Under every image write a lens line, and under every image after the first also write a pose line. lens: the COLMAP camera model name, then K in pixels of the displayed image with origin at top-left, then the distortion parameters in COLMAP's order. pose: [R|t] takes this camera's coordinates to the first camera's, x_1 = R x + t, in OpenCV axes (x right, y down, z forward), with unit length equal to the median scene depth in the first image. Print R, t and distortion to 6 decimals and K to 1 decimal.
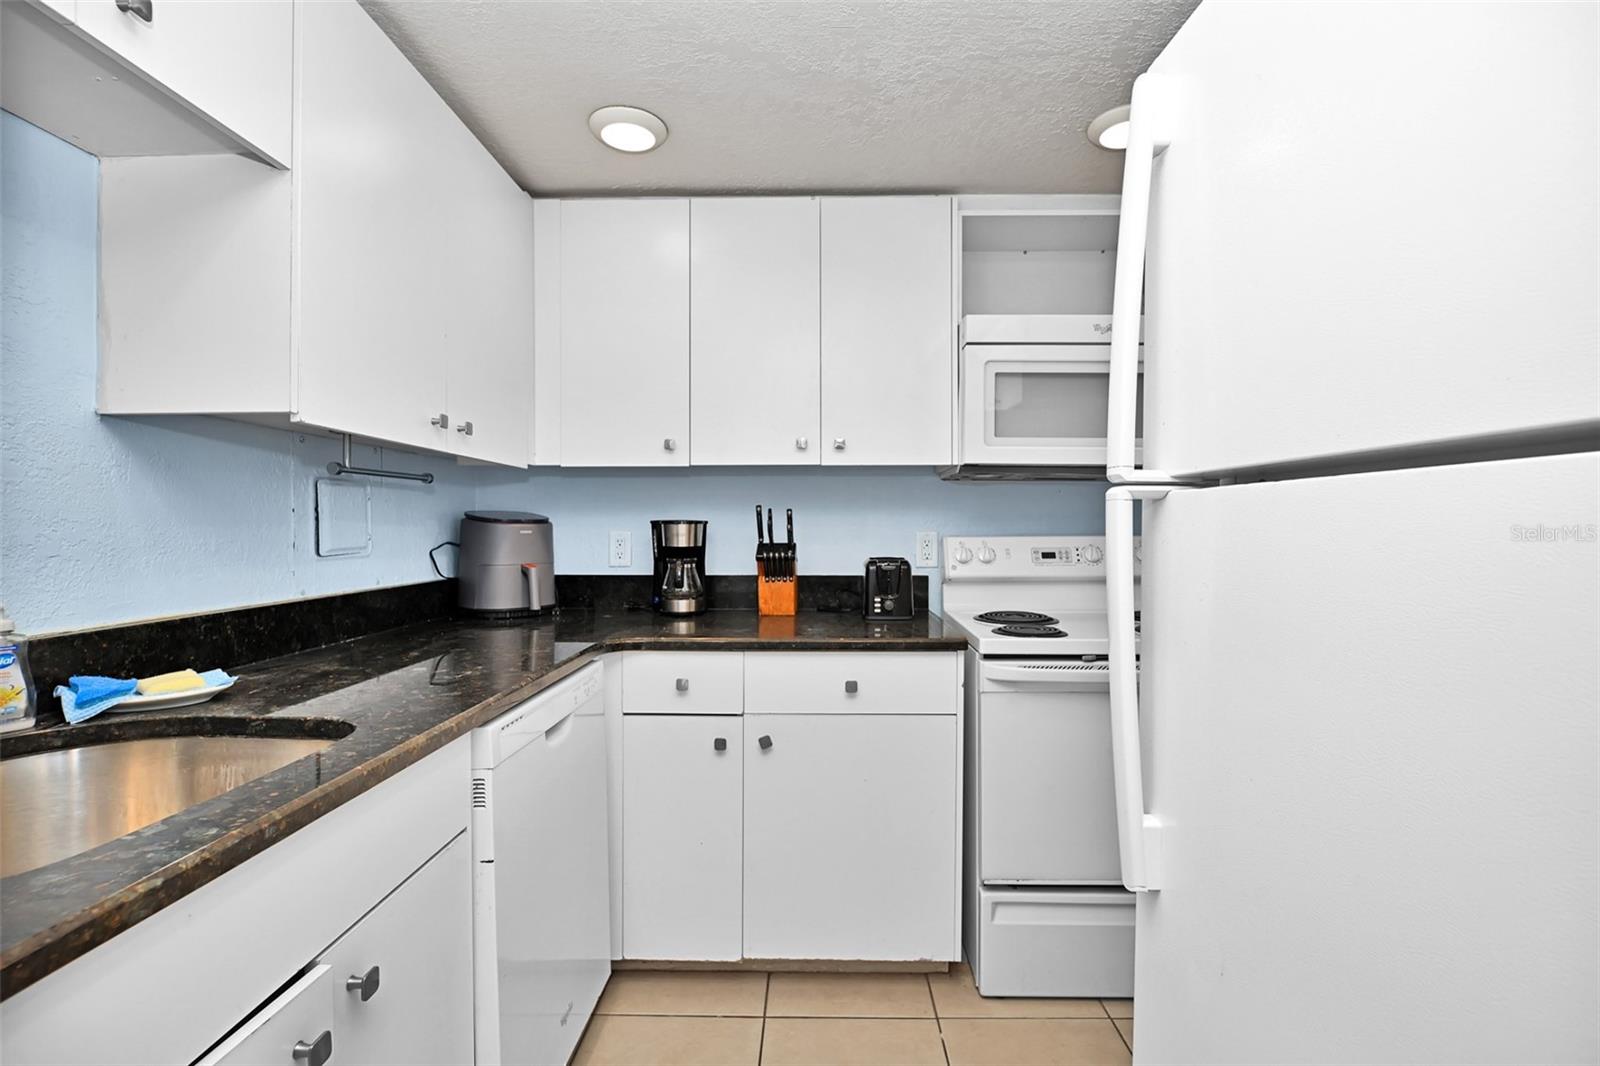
lens RADIAL K [[744.8, 0, 760.3], [0, 744.8, 532.8], [0, 0, 1]] dist [-0.013764, -0.001437]
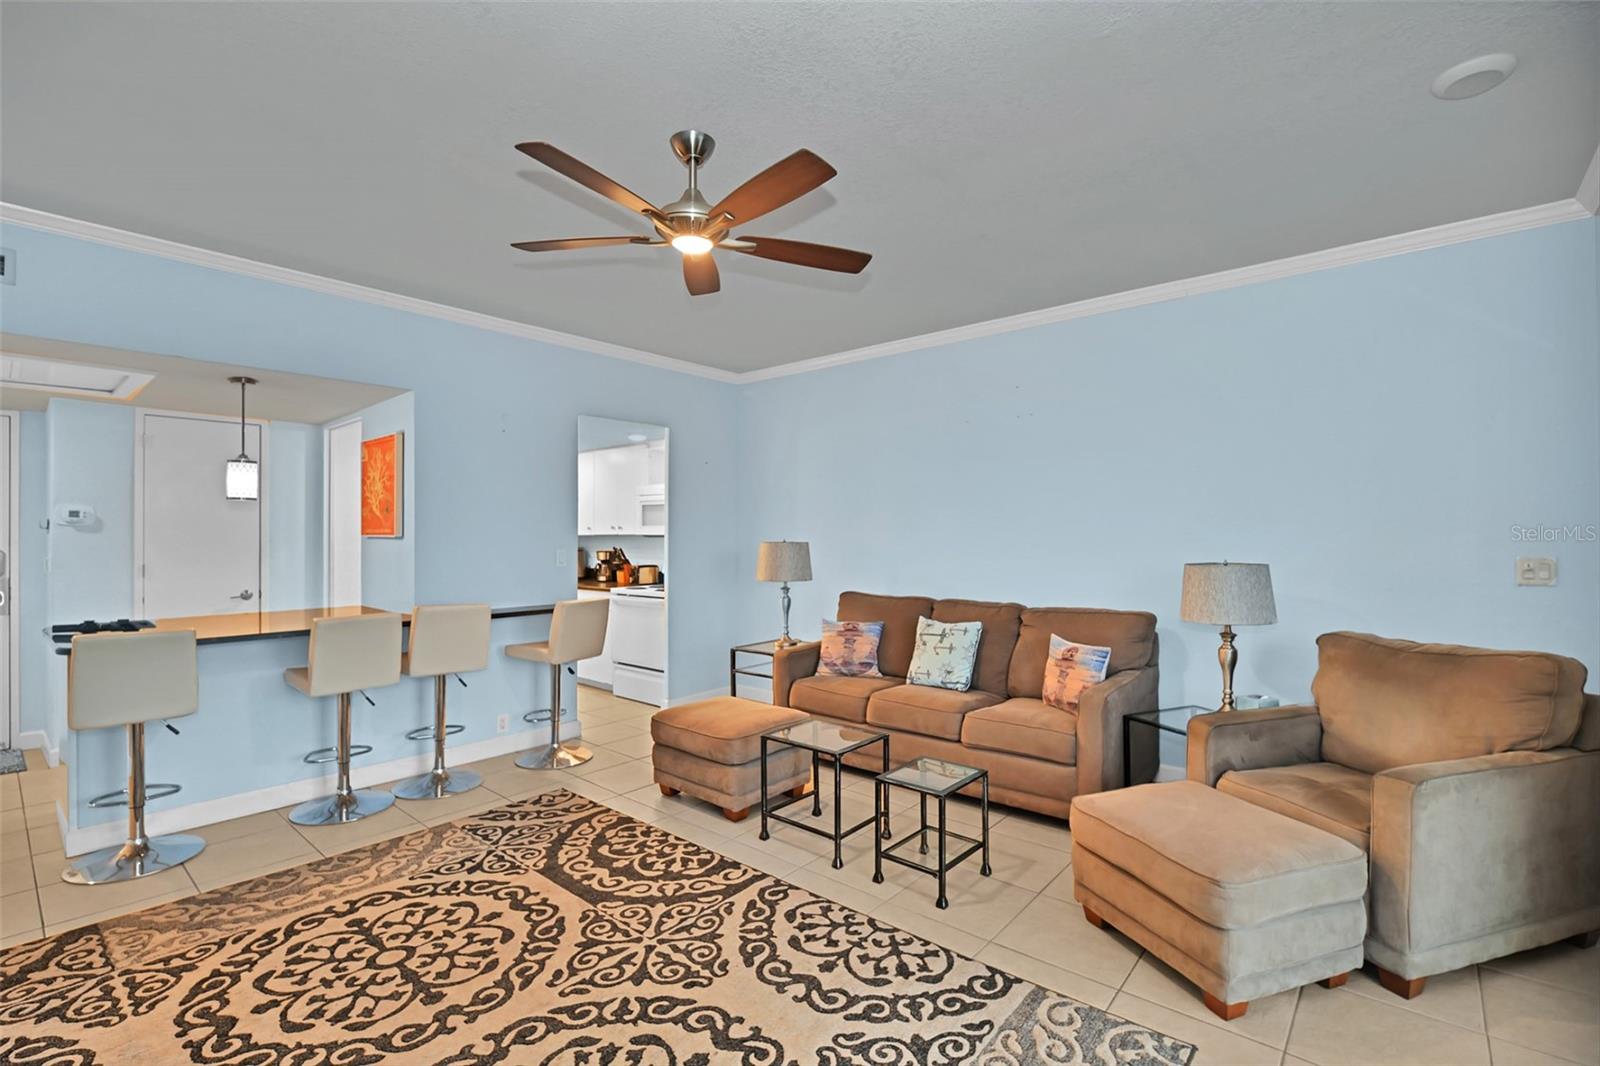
lens RADIAL K [[720.9, 0, 802.7], [0, 720.9, 536.2], [0, 0, 1]] dist [-0.009733, -0.000820]
pose [[0.773067, -0.001764, -0.634322, 2.793339], [-0.004804, 0.999951, -0.008635, -0.064904], [0.634306, 0.009722, 0.773021, -0.906014]]
